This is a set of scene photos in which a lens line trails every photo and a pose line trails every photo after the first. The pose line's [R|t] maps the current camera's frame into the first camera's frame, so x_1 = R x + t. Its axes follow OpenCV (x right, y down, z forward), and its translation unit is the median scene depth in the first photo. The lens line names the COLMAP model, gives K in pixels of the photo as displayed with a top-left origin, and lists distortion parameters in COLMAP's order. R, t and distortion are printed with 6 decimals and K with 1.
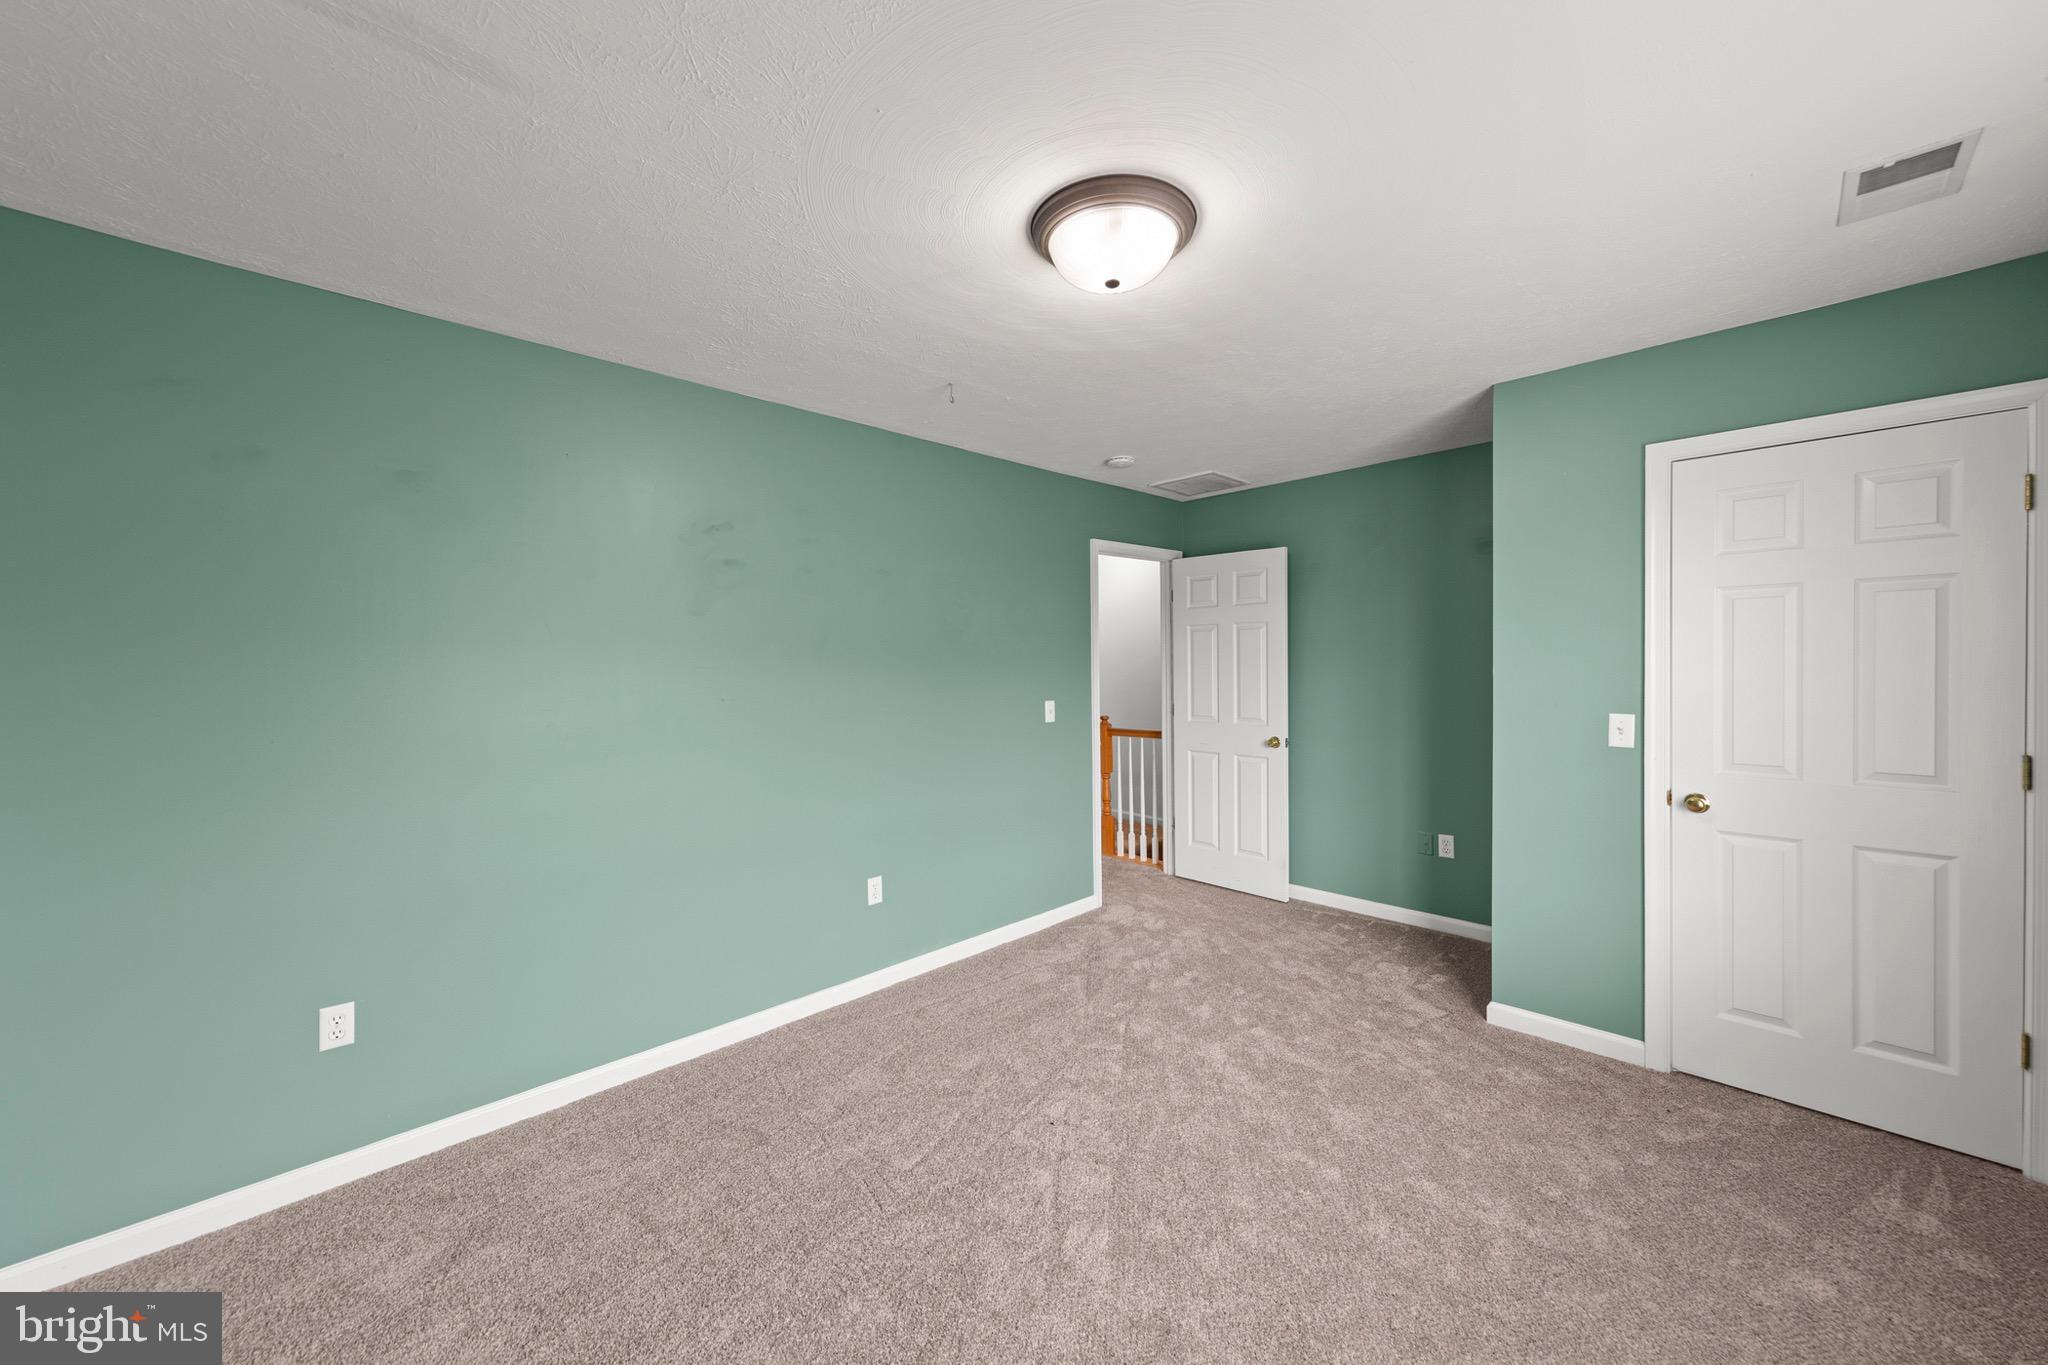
lens RADIAL K [[758.0, 0, 1024.0], [0, 758.0, 682.5], [0, 0, 1]] dist [0.000502, -0.000060]
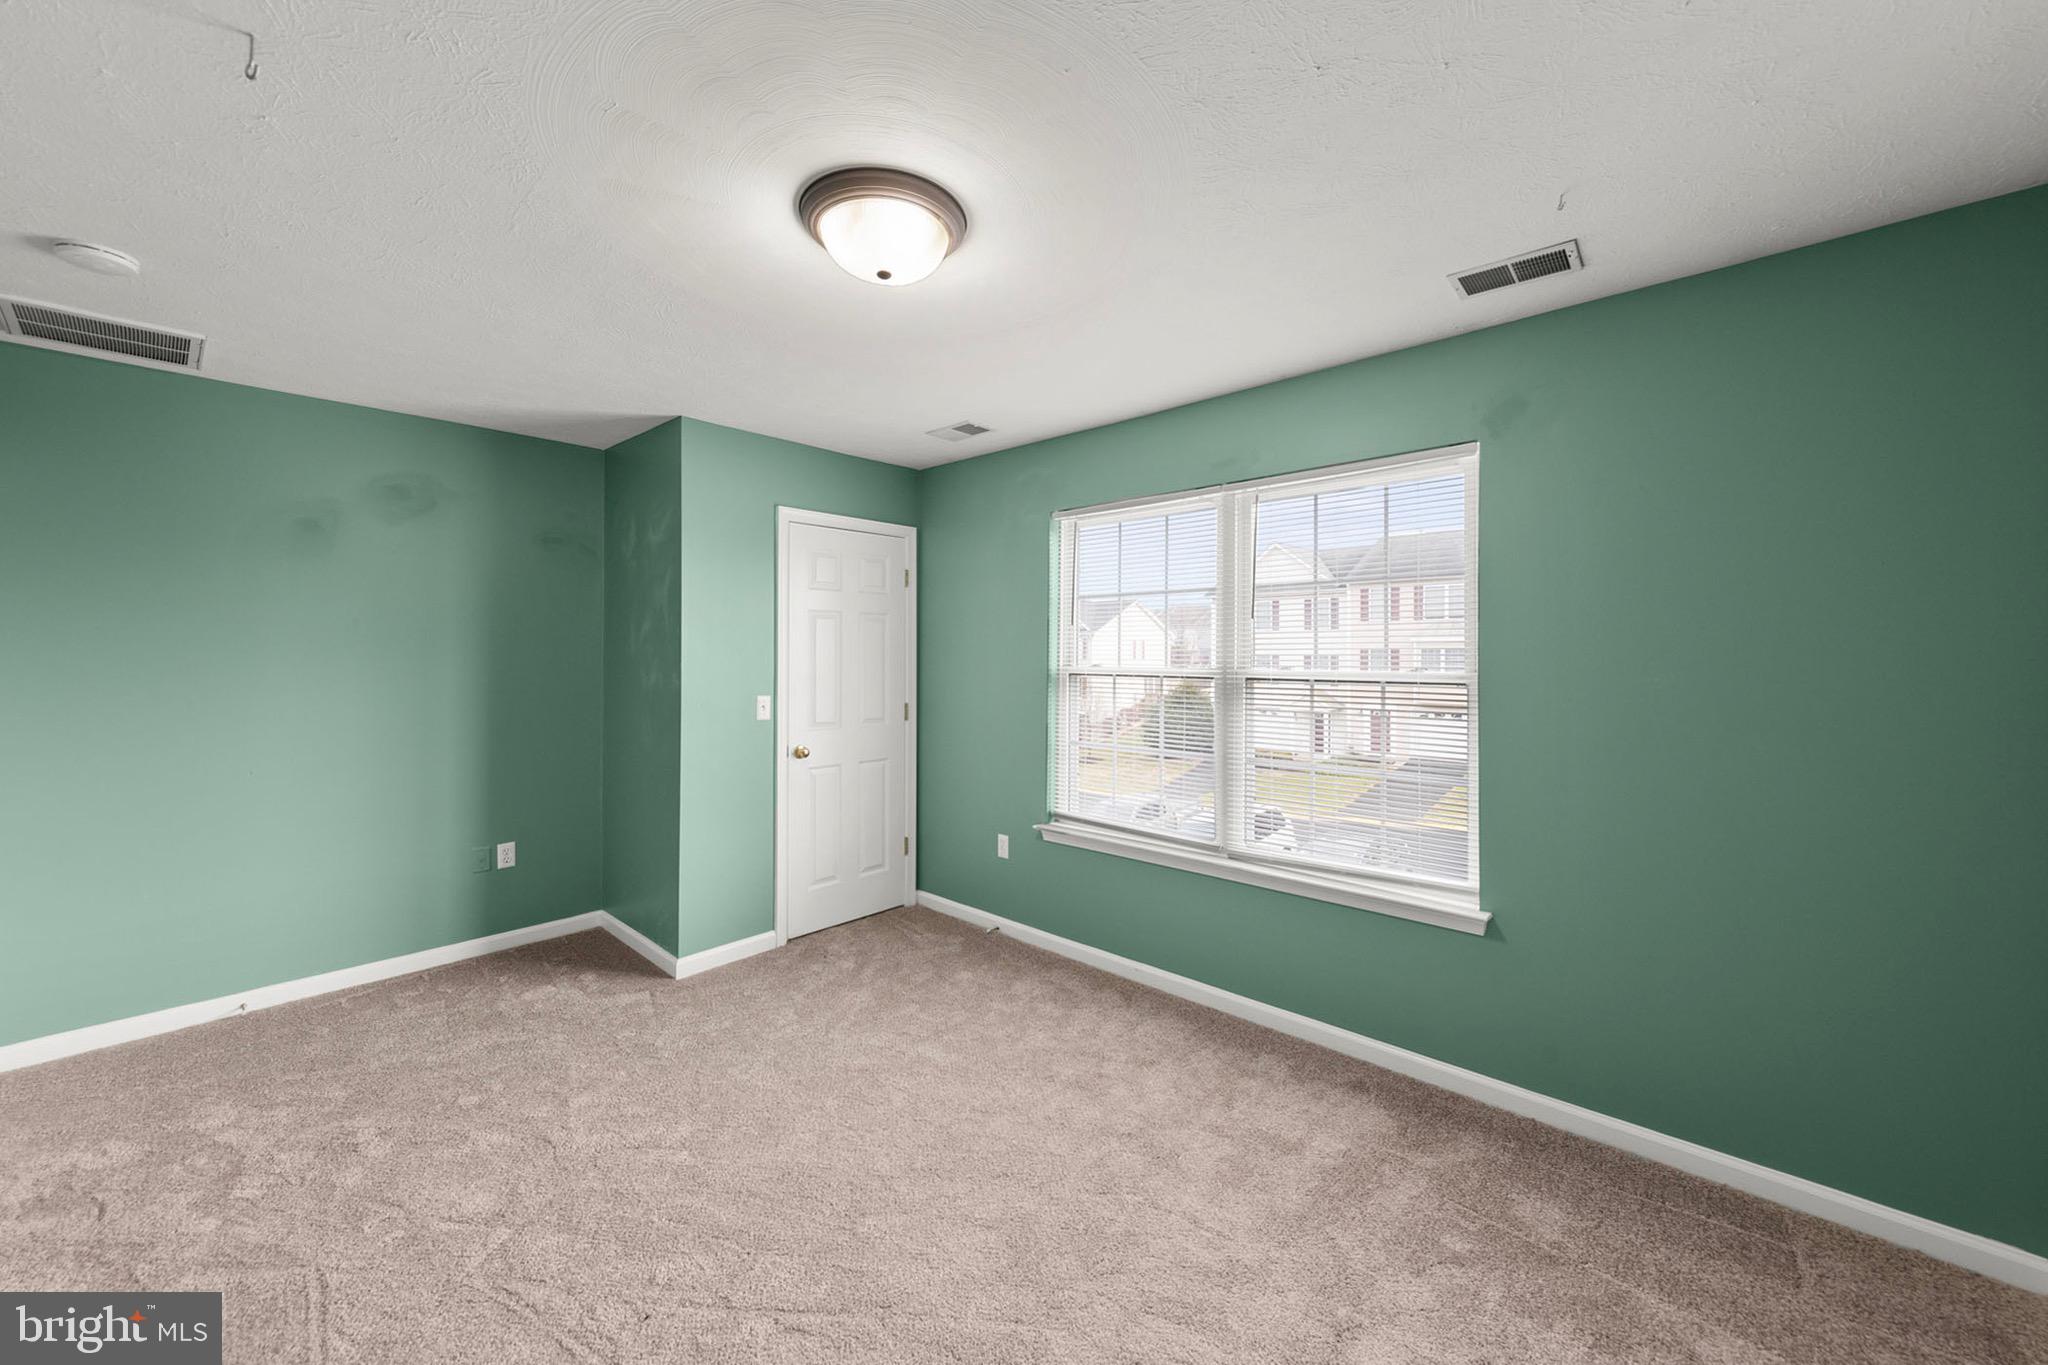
lens RADIAL K [[761.9, 0, 1027.7], [0, 761.9, 652.7], [0, 0, 1]] dist [0.005864, -0.000112]
pose [[-0.061905, 0.014318, 0.997979, -0.559757], [0.024050, 0.999628, -0.012850, -0.005717], [-0.997792, 0.023206, -0.062226, 0.554069]]
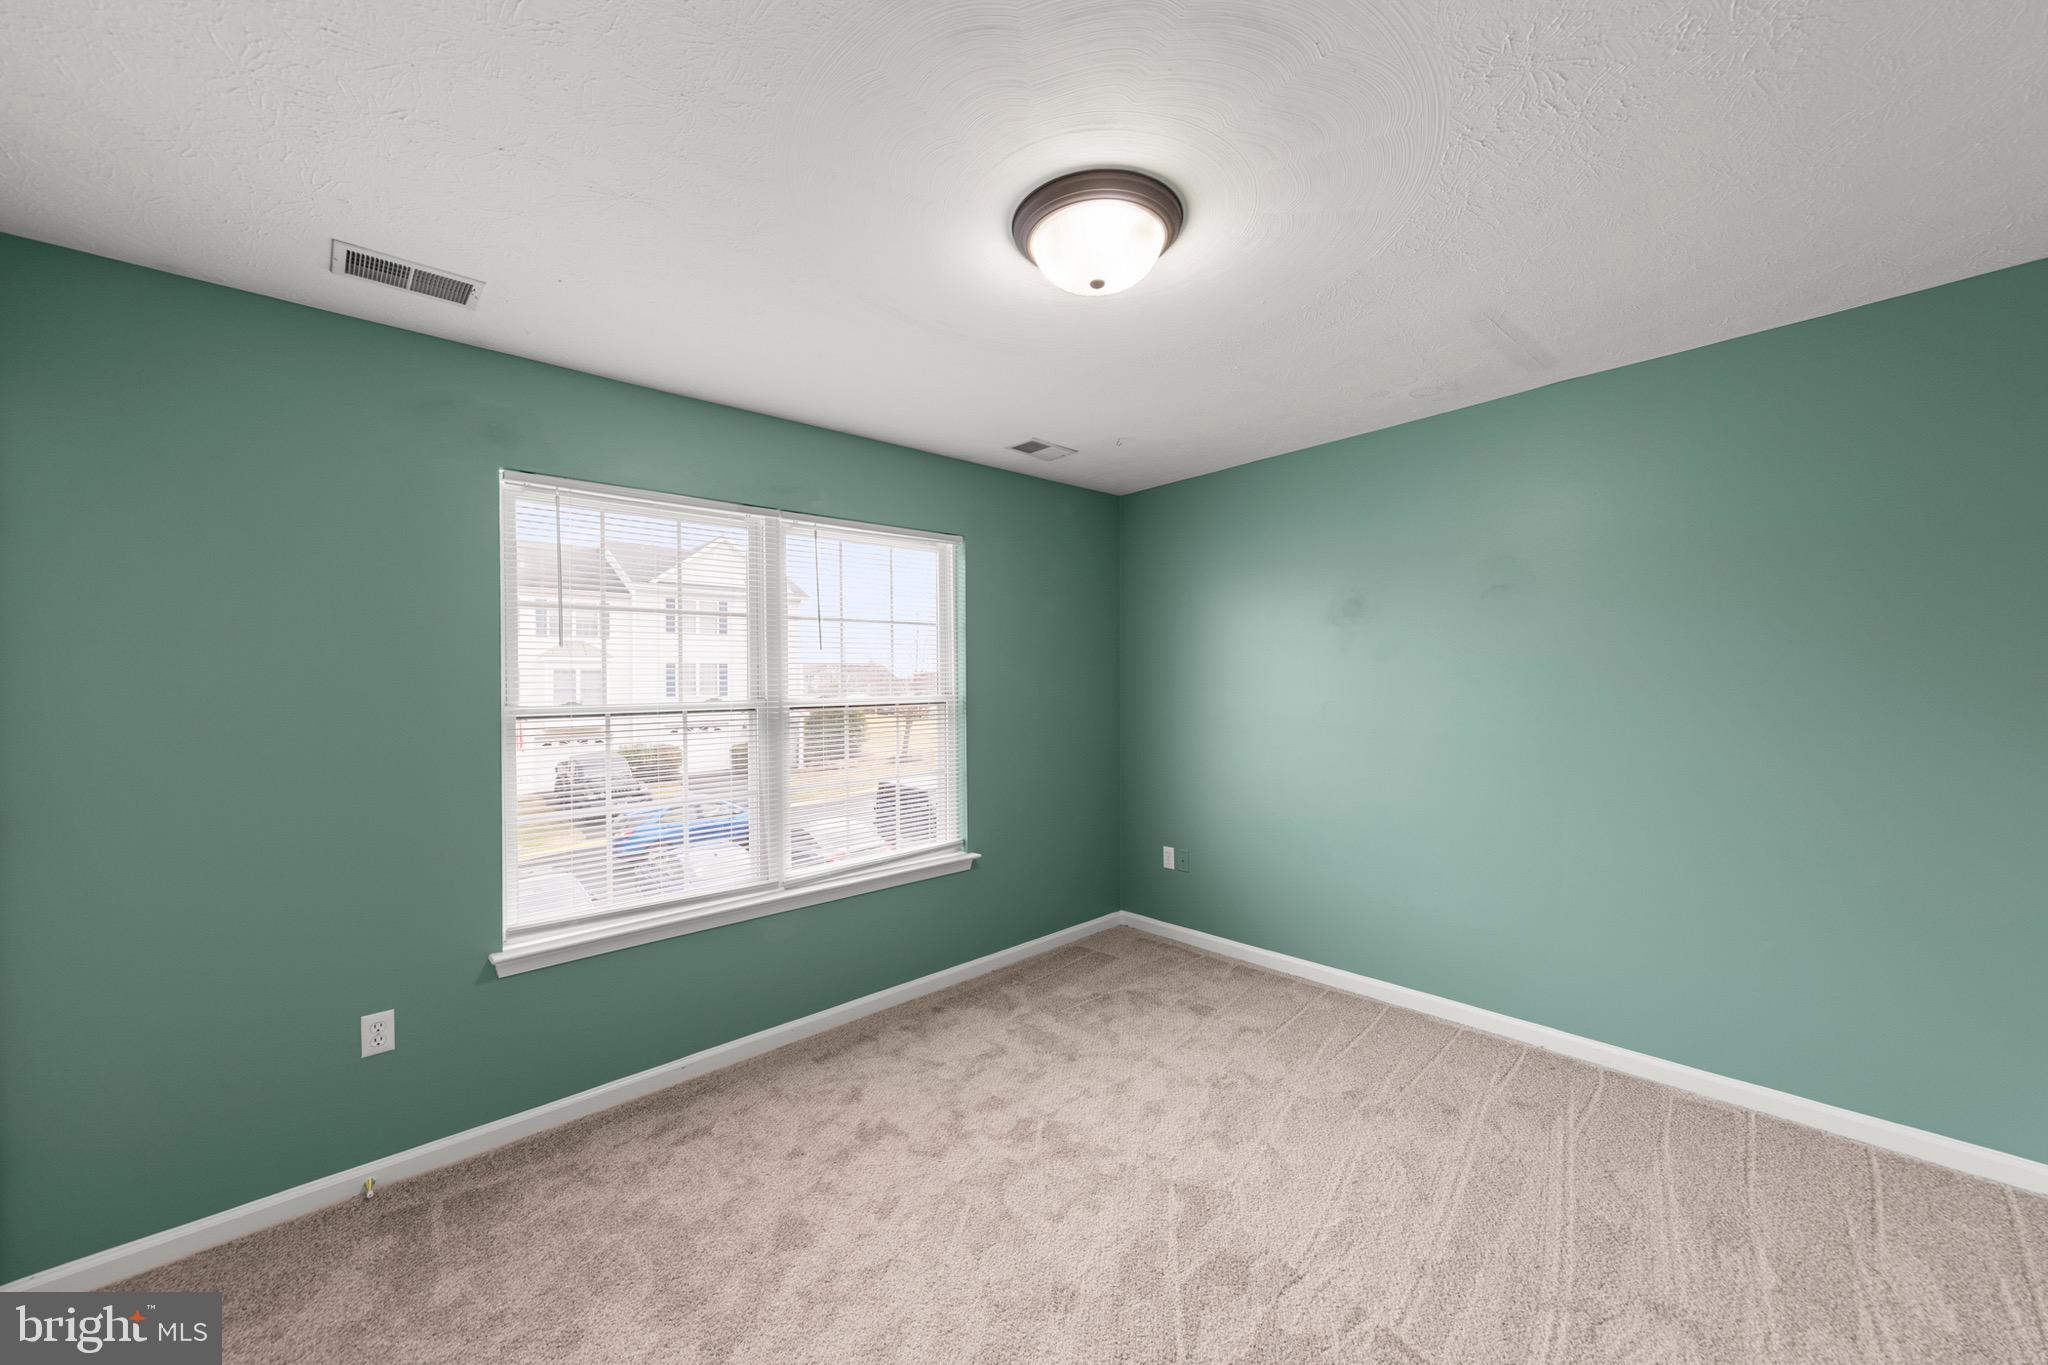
lens RADIAL K [[807.0, 0, 1026.8], [0, 807.0, 689.2], [0, 0, 1]] dist [0.001363, 0.000007]
pose [[-0.999840, 0.015216, -0.009448, 0.126560], [0.014763, 0.998819, 0.046295, -0.048736], [0.010142, 0.046148, -0.998883, 1.287354]]
